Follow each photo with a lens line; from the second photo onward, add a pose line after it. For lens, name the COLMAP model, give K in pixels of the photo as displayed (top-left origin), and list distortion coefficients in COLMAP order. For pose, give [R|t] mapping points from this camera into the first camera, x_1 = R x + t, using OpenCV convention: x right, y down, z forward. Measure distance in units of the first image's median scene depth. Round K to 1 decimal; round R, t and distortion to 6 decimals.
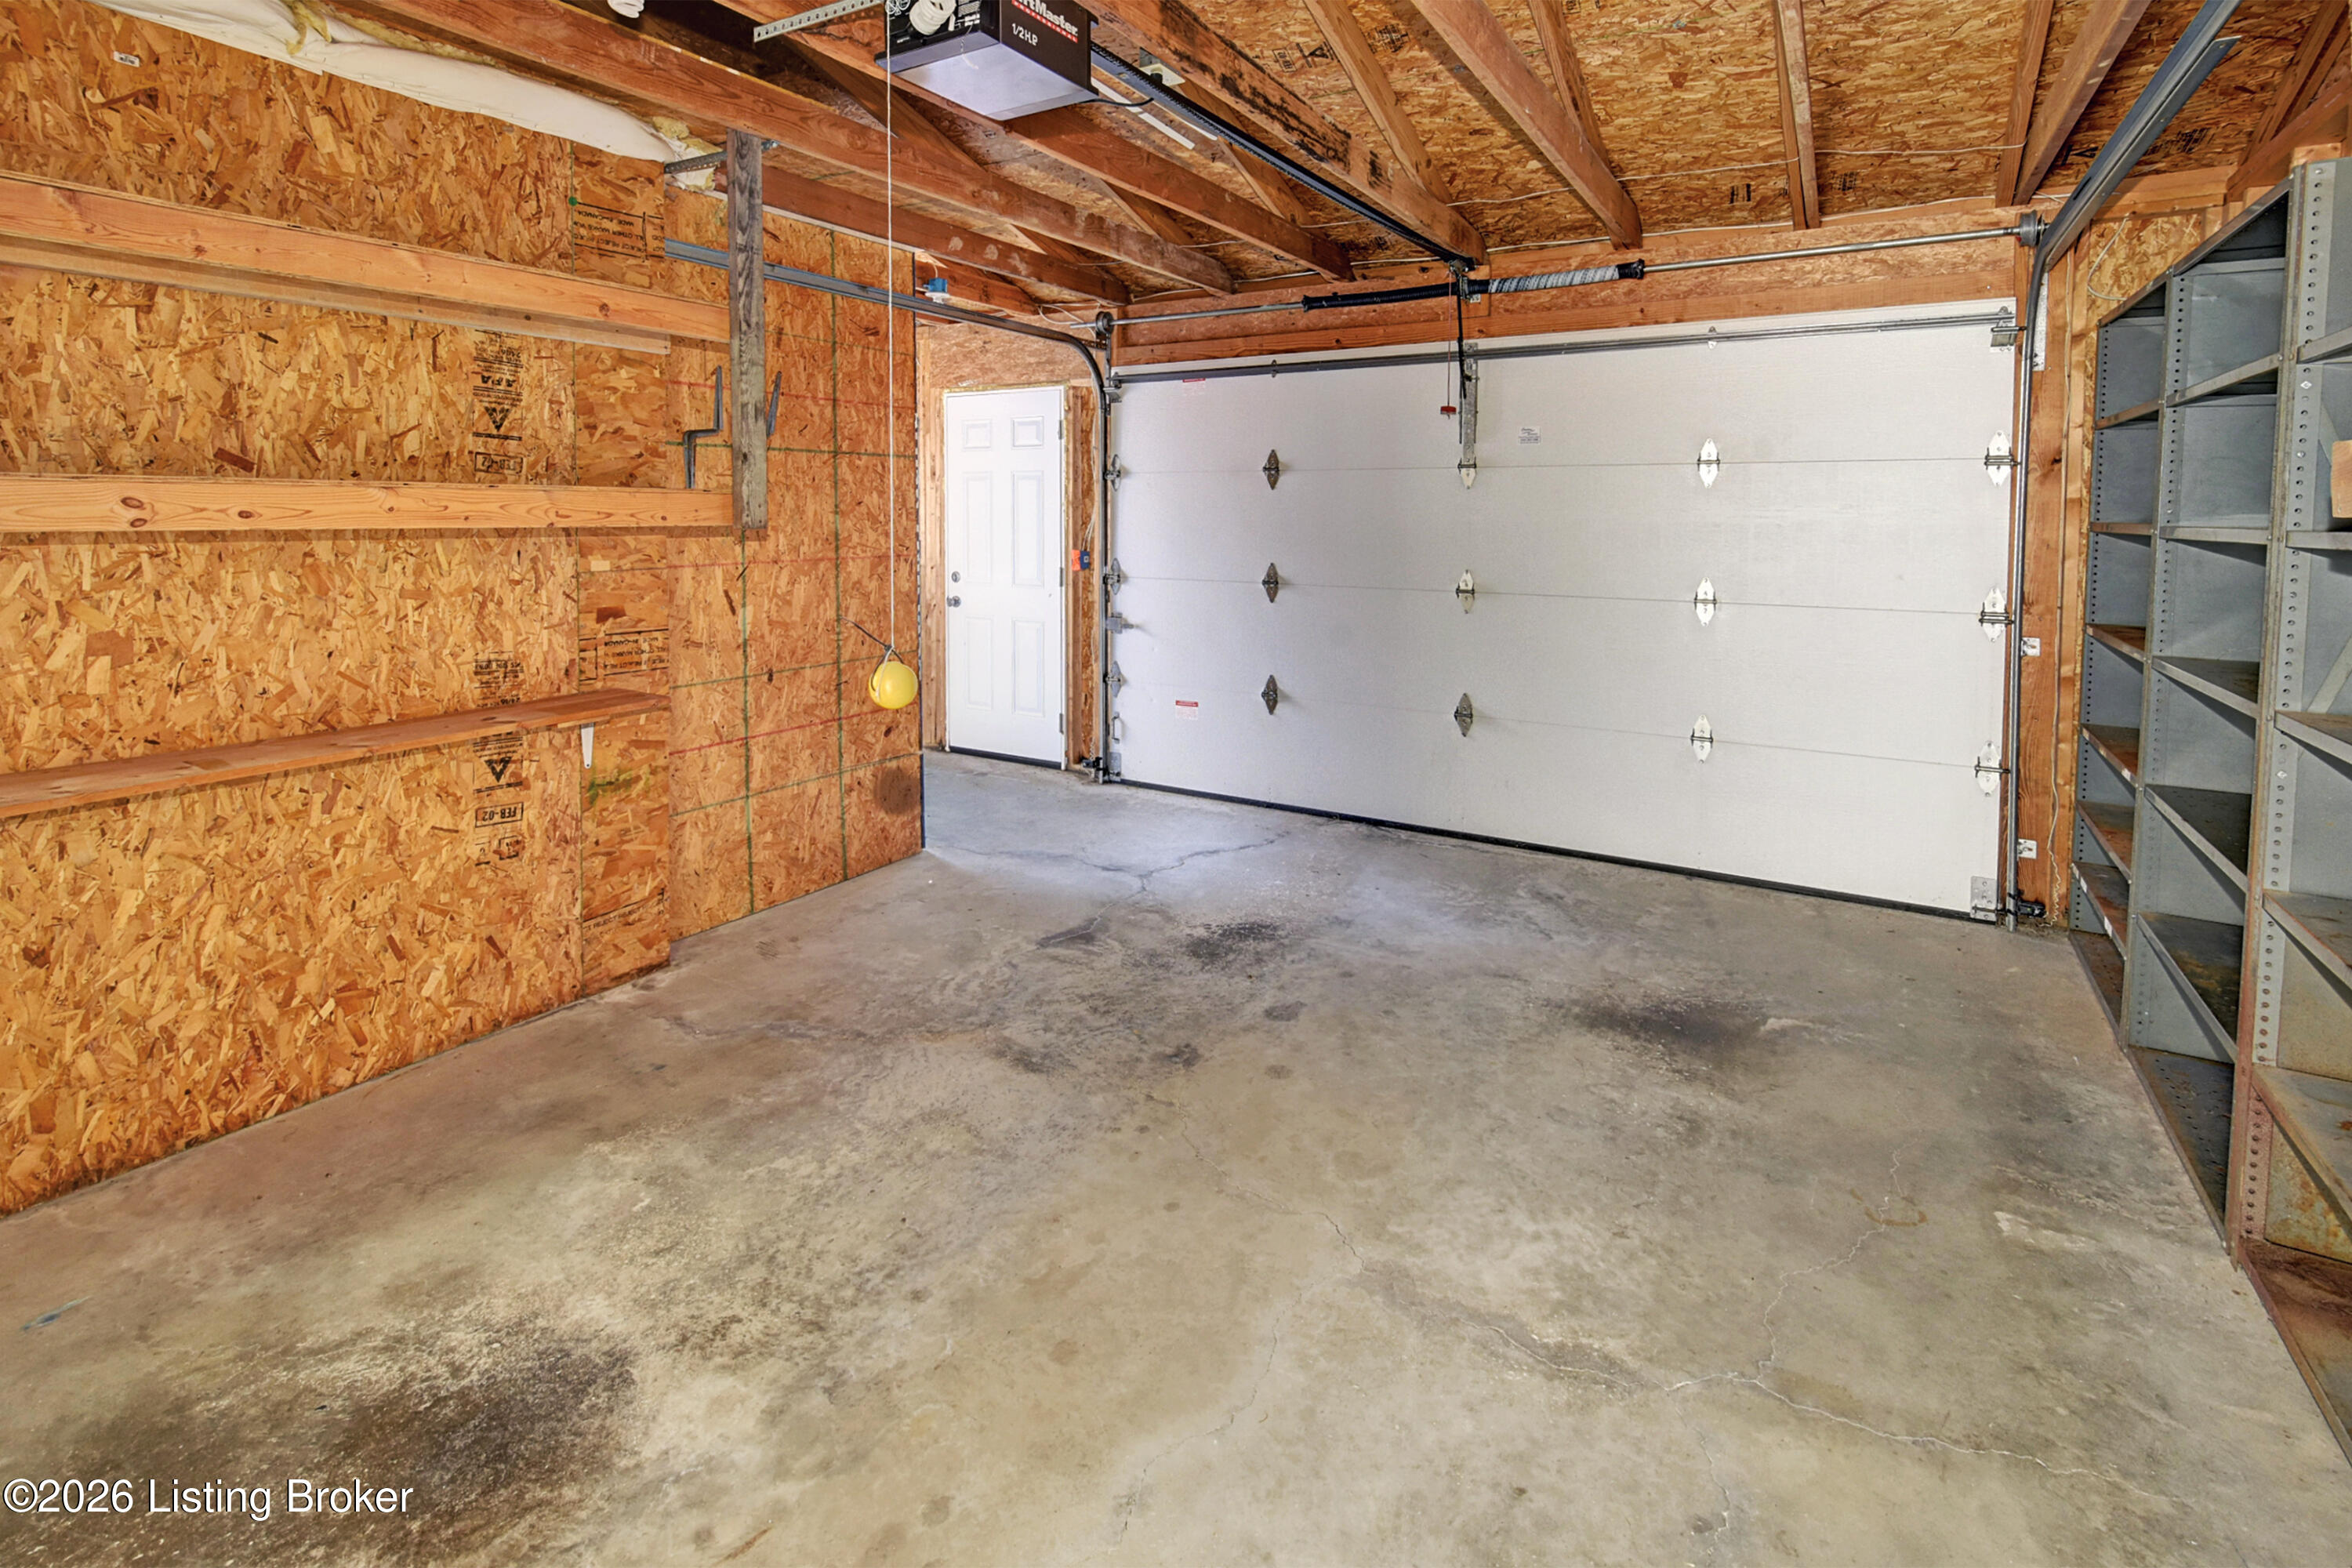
lens RADIAL K [[1039.5, 0, 1179.6], [0, 1039.5, 773.3], [0, 0, 1]] dist [-0.001732, -0.001244]
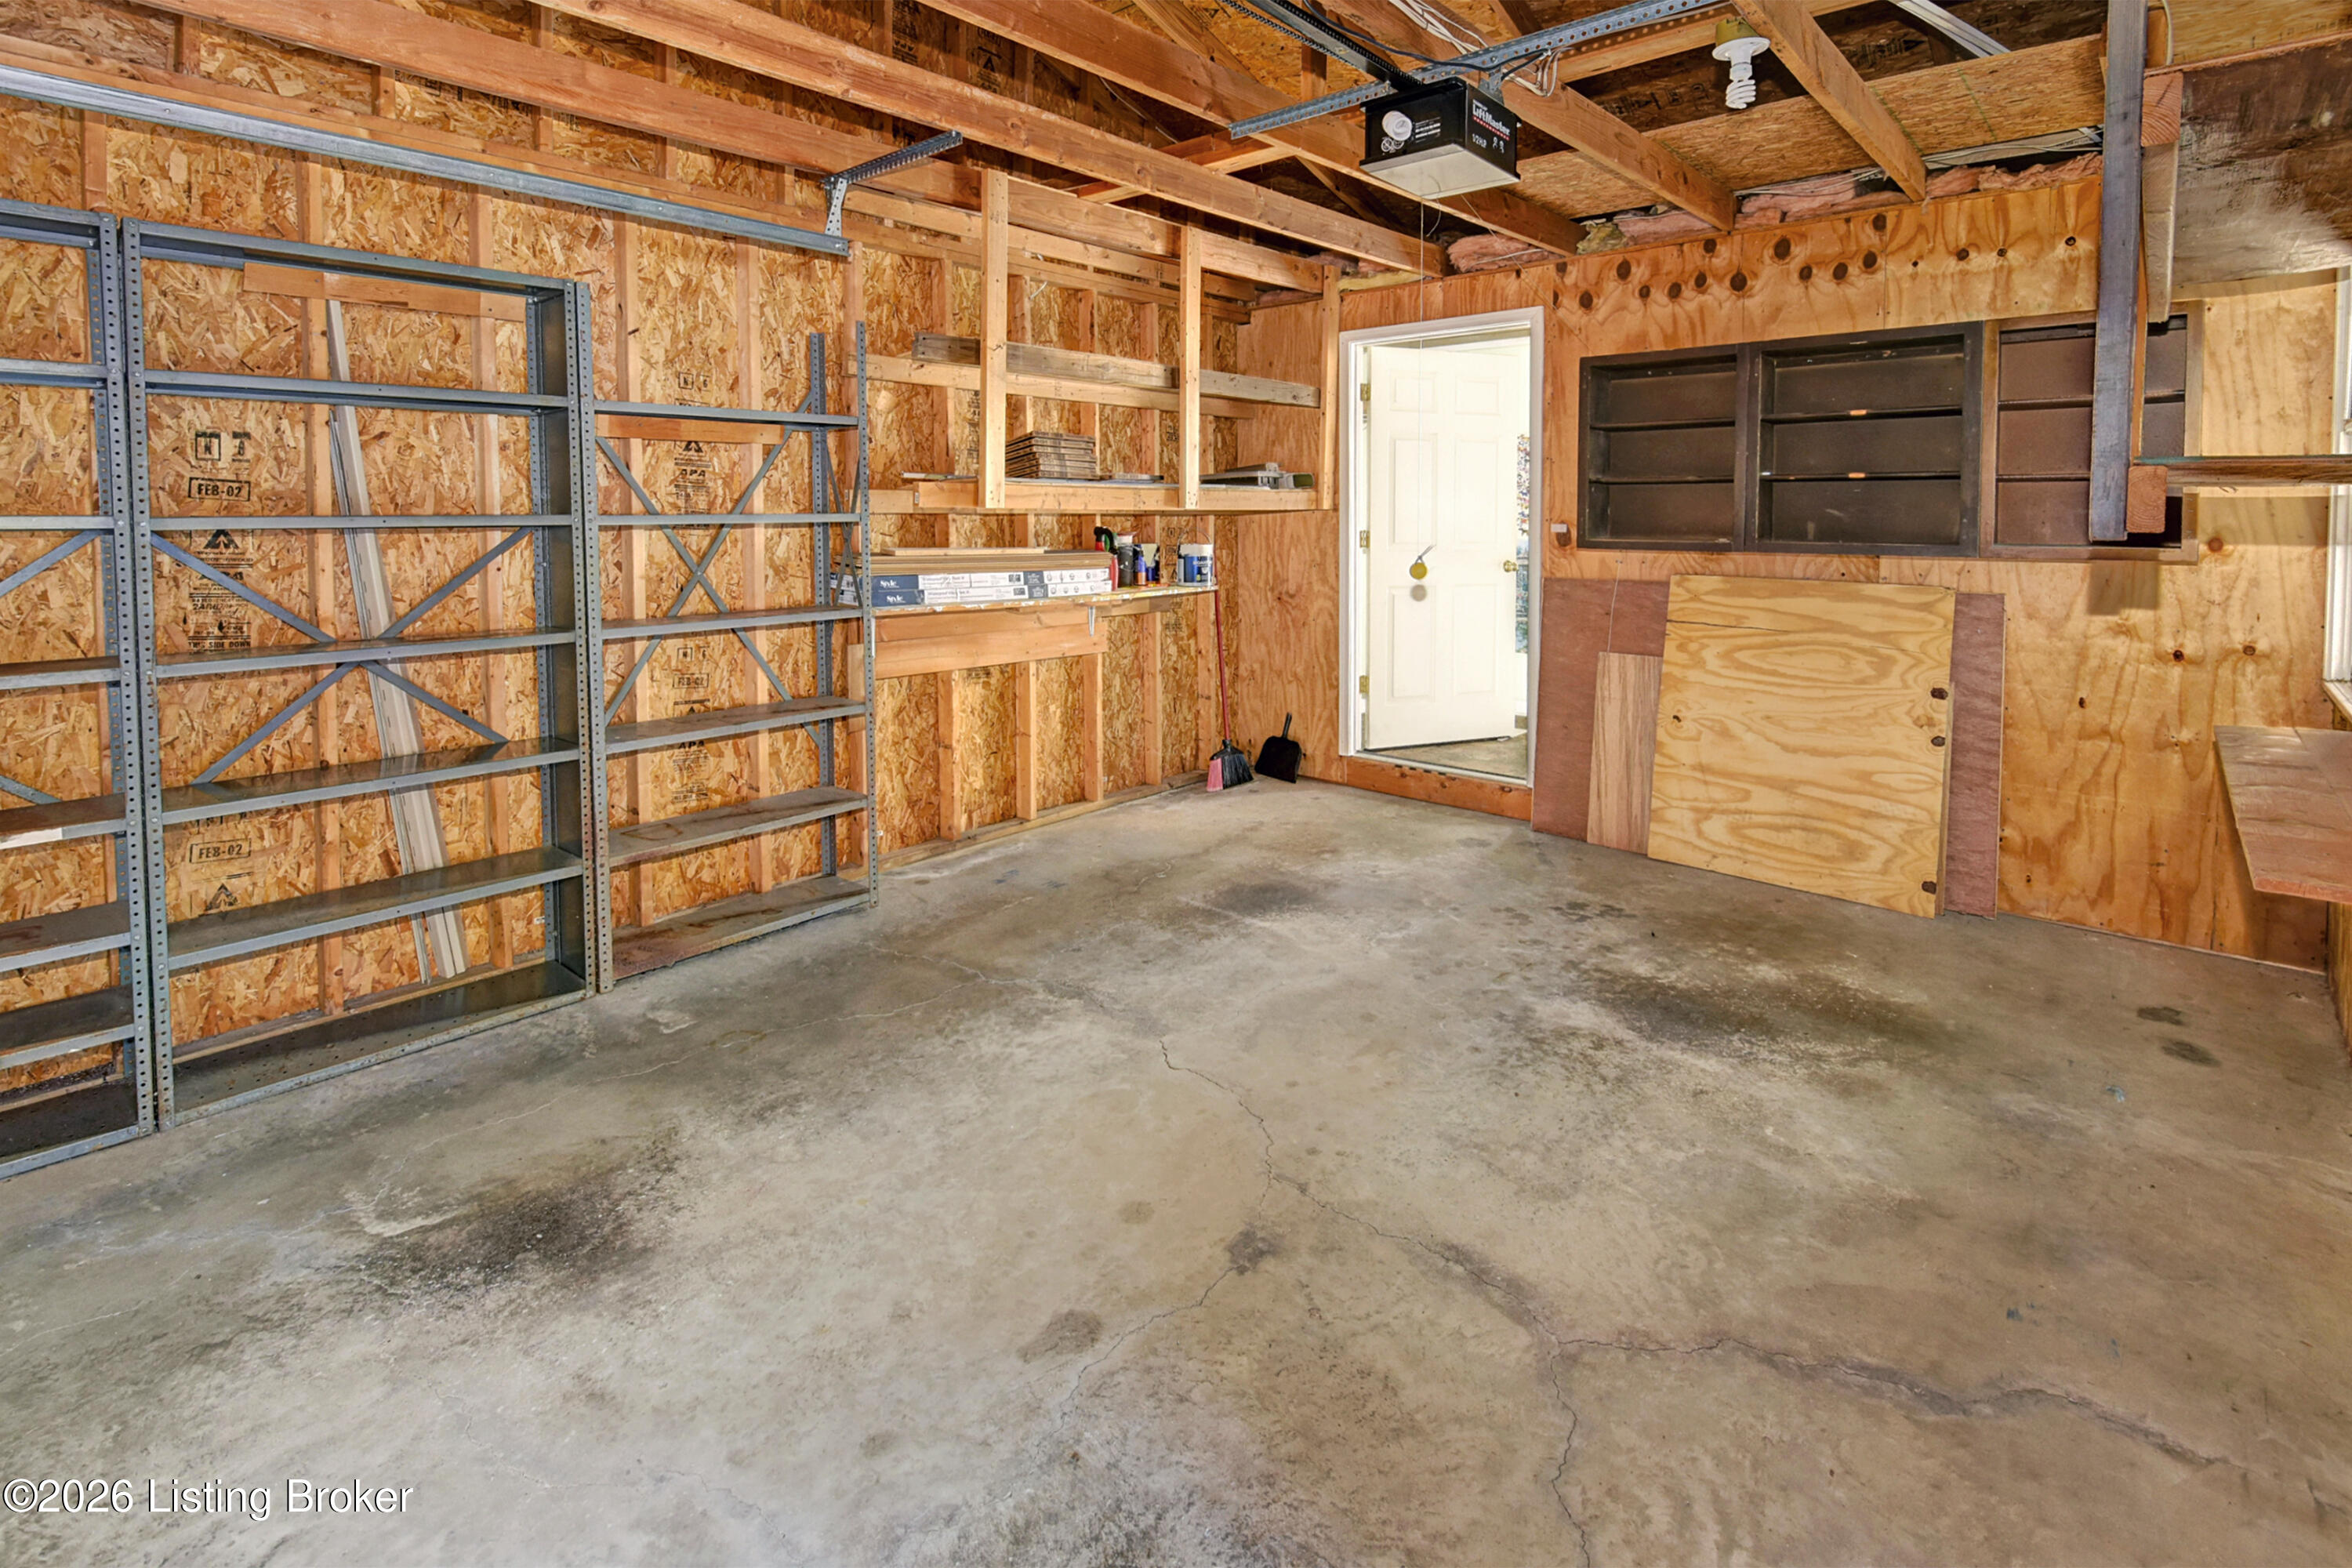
lens RADIAL K [[1039.5, 0, 1179.6], [0, 1039.5, 773.3], [0, 0, 1]] dist [-0.001732, -0.001244]
pose [[-0.982369, -0.049732, 0.180216, -0.069574], [0.041474, 0.881977, 0.469465, -0.416905], [-0.182294, 0.468662, -0.864364, 1.679783]]
